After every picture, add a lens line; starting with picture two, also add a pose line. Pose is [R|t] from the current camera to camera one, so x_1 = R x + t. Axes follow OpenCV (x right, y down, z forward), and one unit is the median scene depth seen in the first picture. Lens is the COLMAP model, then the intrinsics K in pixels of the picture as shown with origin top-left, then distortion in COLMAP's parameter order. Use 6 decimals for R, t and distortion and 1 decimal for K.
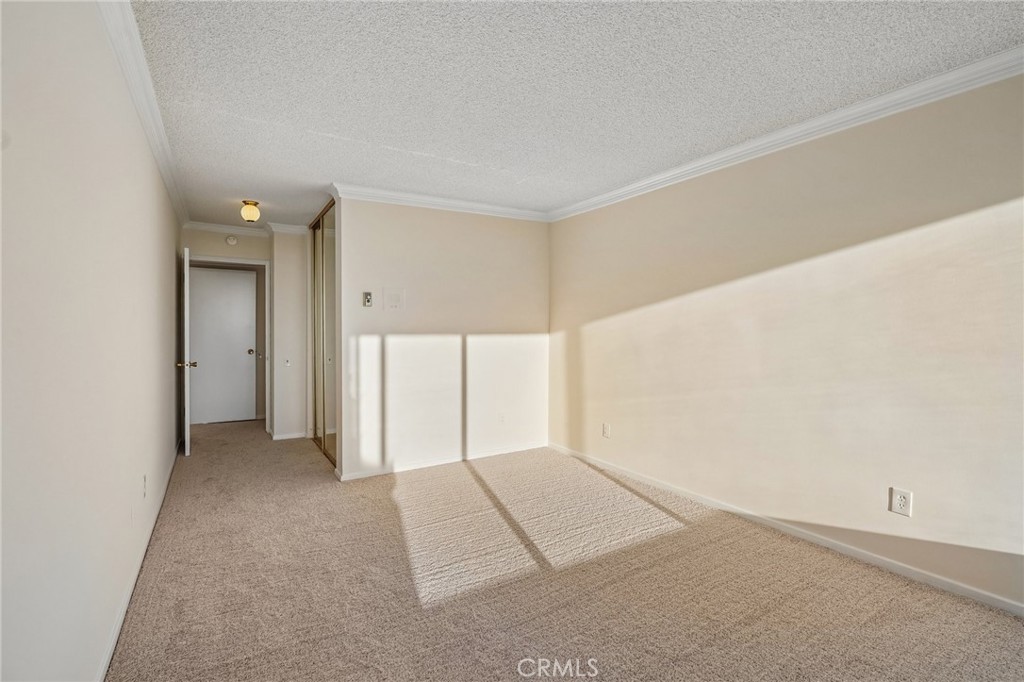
lens RADIAL K [[481.1, 0, 508.2], [0, 481.1, 338.5], [0, 0, 1]] dist [0.003333, 0.000779]
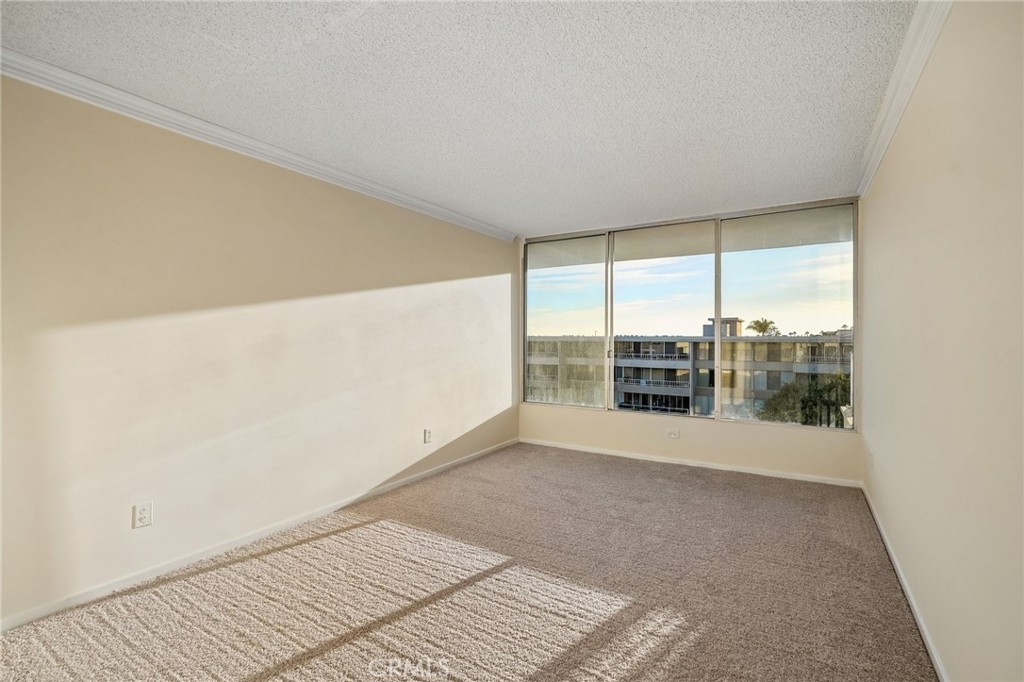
lens RADIAL K [[481.1, 0, 511.7], [0, 481.1, 345.0], [0, 0, 1]] dist [0.003333, 0.000779]
pose [[-0.467603, -0.013277, 0.883839, -0.760269], [0.013517, 0.999663, 0.022169, -0.025664], [-0.883835, 0.022313, -0.467266, 1.321060]]
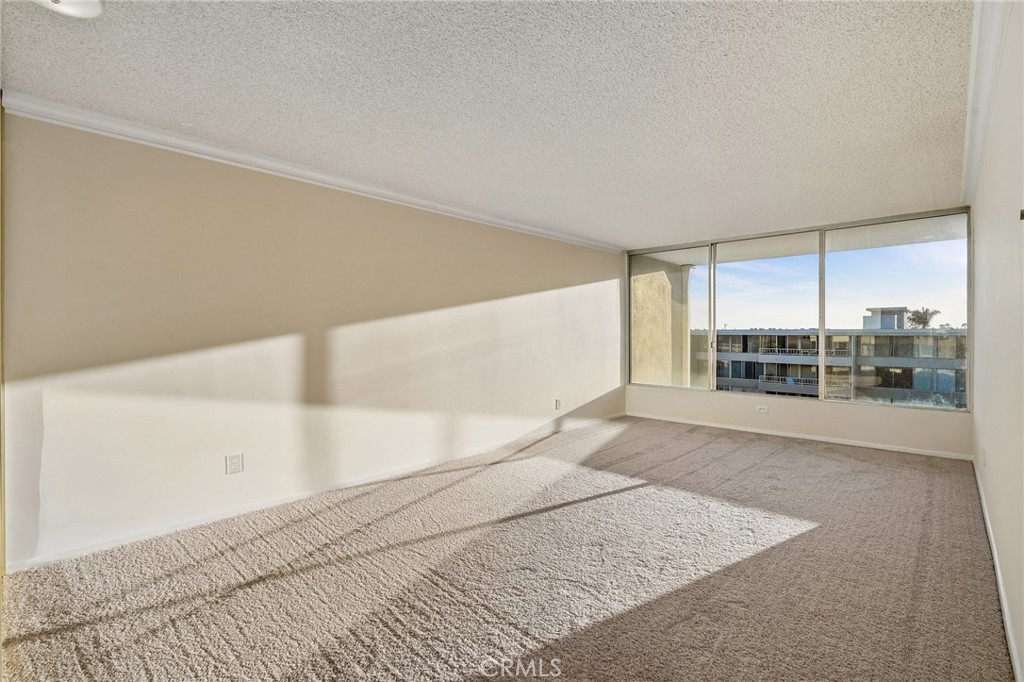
lens RADIAL K [[481.1, 0, 512.2], [0, 481.1, 339.6], [0, 0, 1]] dist [0.003333, 0.000779]
pose [[-0.226388, -0.012075, 0.973962, -1.403340], [0.022222, 0.999599, 0.017558, -0.049567], [-0.973784, 0.025618, -0.226029, 1.551844]]
